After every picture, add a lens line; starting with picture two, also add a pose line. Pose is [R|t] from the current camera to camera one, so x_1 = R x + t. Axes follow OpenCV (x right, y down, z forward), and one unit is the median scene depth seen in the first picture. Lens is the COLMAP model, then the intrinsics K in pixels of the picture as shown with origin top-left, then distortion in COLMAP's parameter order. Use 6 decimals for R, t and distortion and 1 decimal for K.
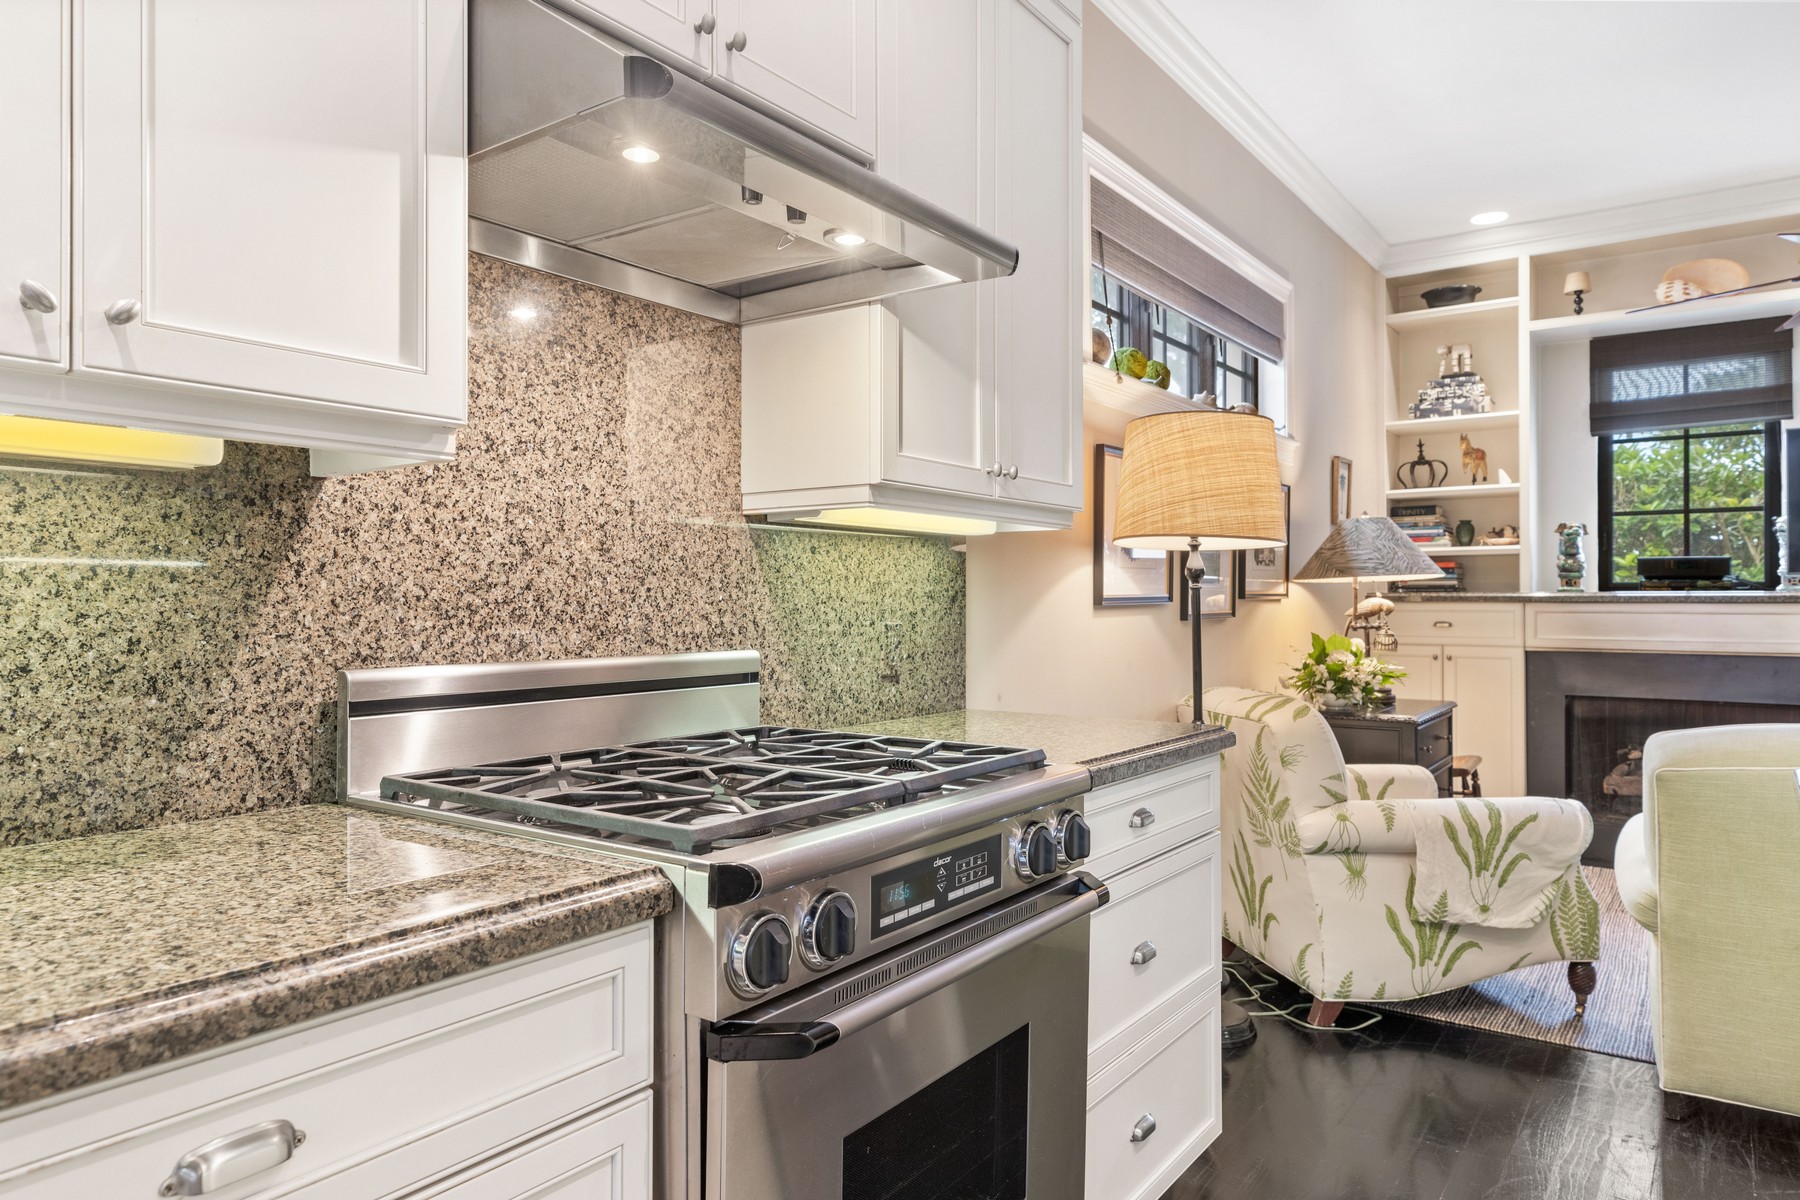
lens RADIAL K [[1163.5, 0, 898.7], [0, 1163.5, 599.4], [0, 0, 1]] dist [0.005468, 0.000859]
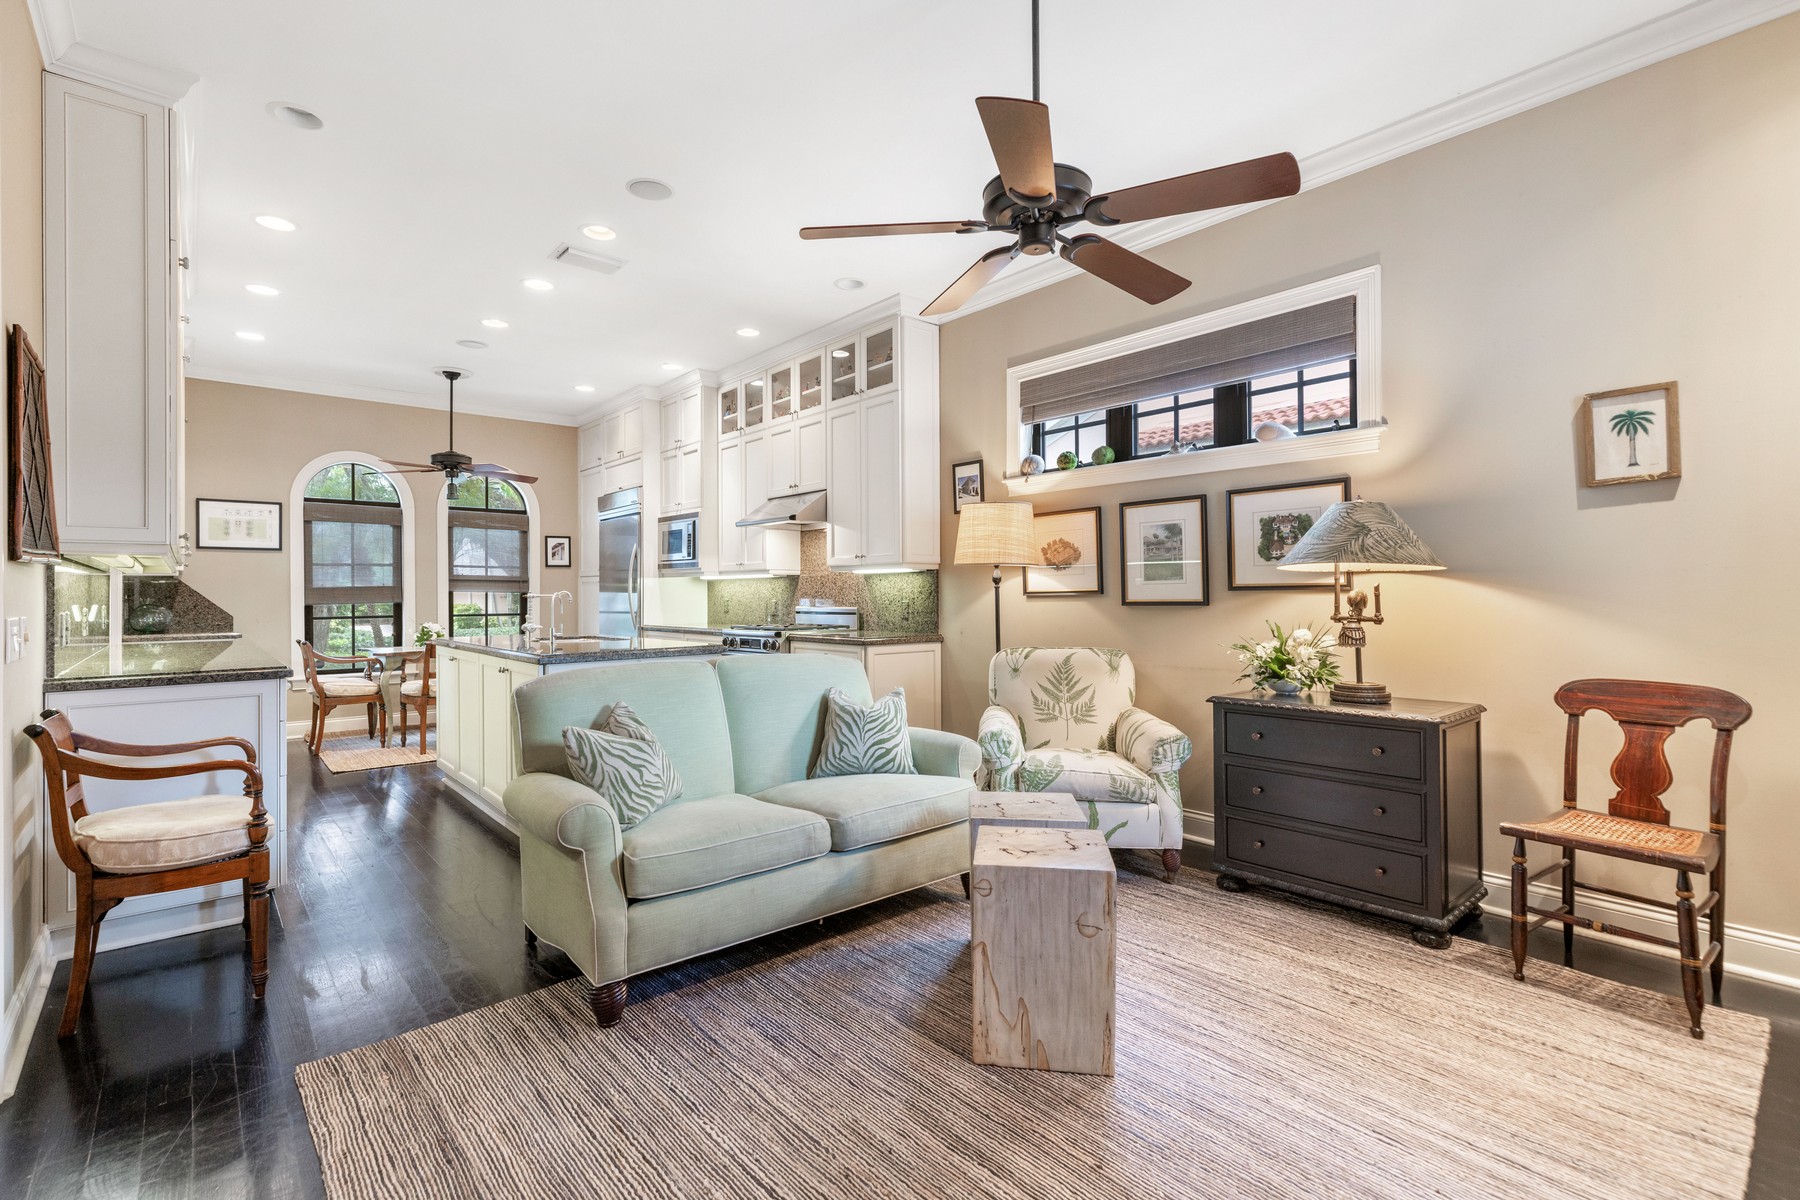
lens RADIAL K [[823.0, 0, 901.2], [0, 823.0, 593.5], [0, 0, 1]] dist [-0.003206, 0.000005]
pose [[-0.230468, -0.001046, -0.973079, 2.683741], [0.005190, 0.999984, -0.002304, 0.005184], [0.973066, -0.005581, -0.230459, 1.874542]]
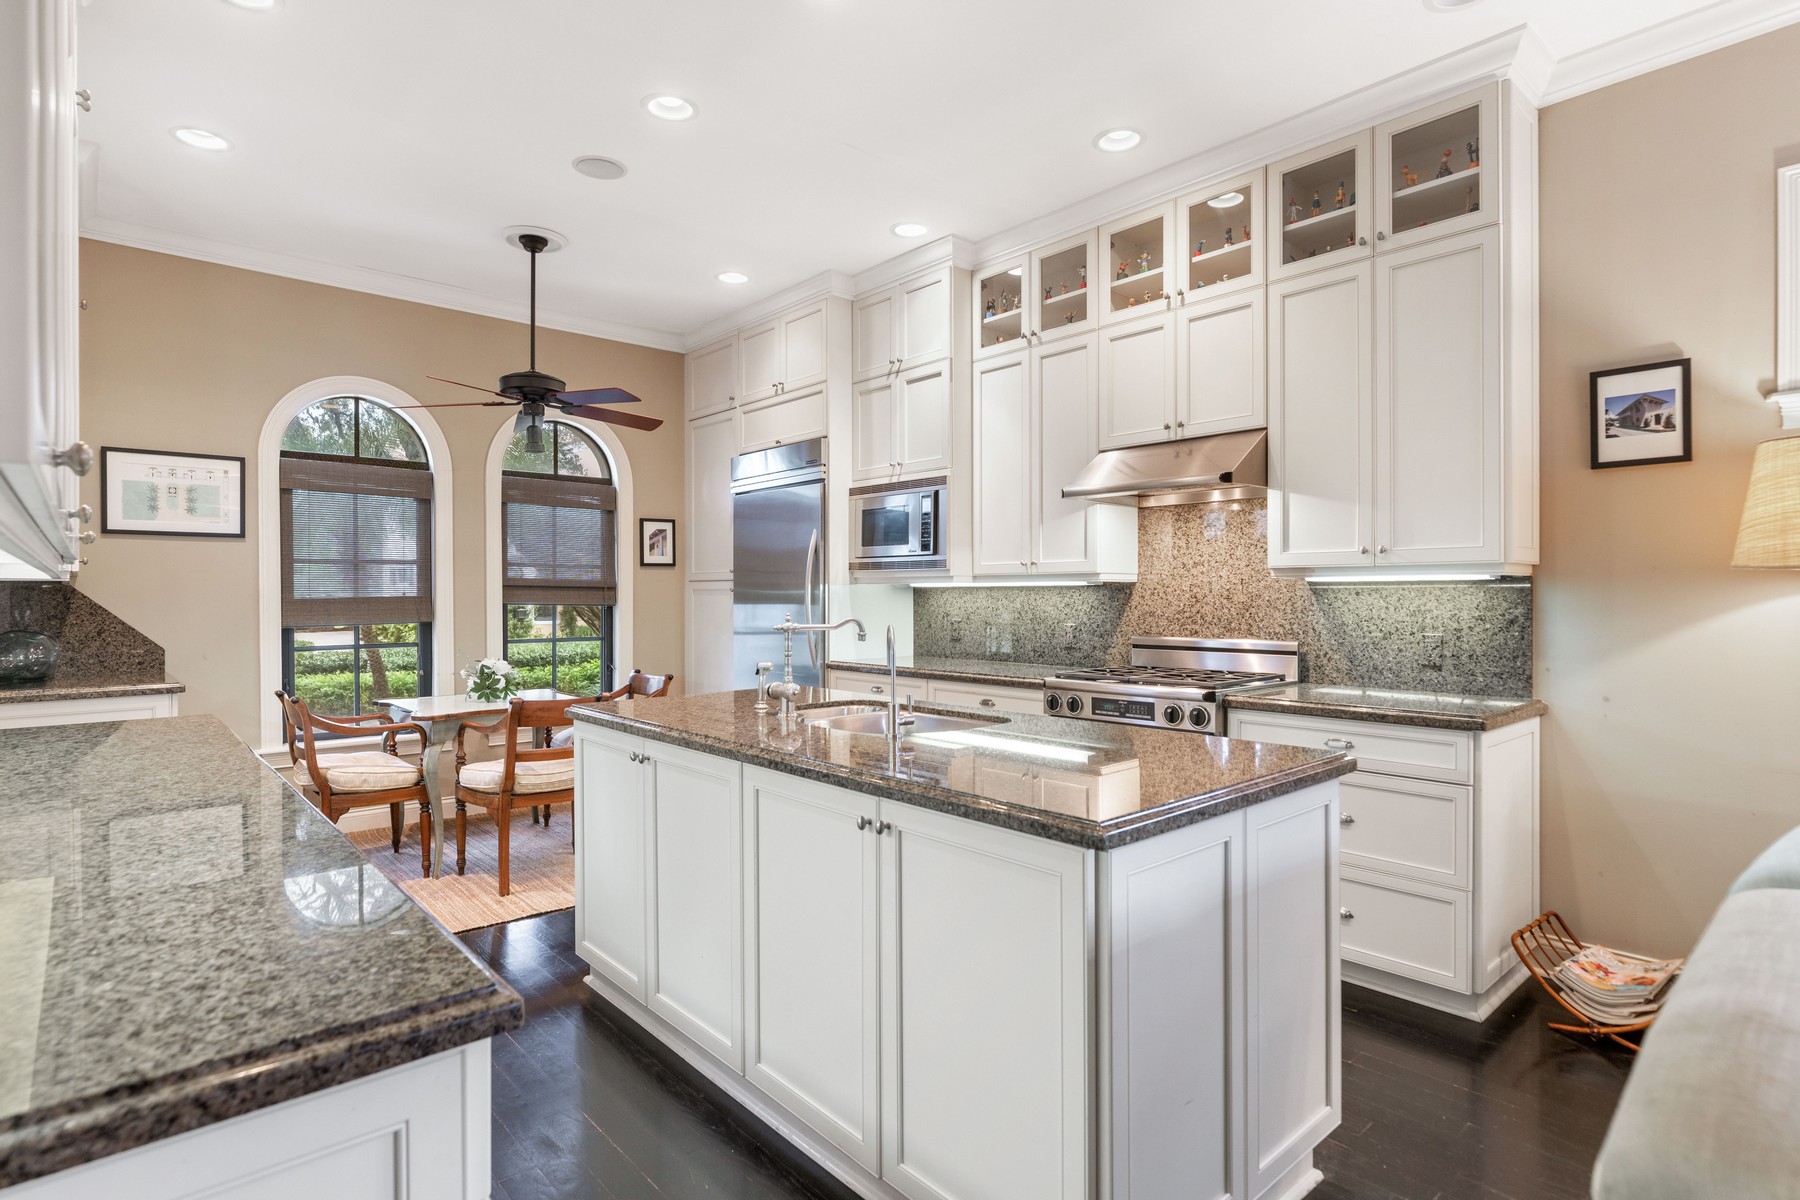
lens RADIAL K [[921.8, 0, 900.6], [0, 921.8, 601.2], [0, 0, 1]] dist [-0.005050, -0.000640]
pose [[-0.219309, 0.004236, -0.975646, 1.828521], [0.001577, 0.999991, 0.003987, -0.042812], [0.975654, -0.000664, -0.219314, 0.677553]]
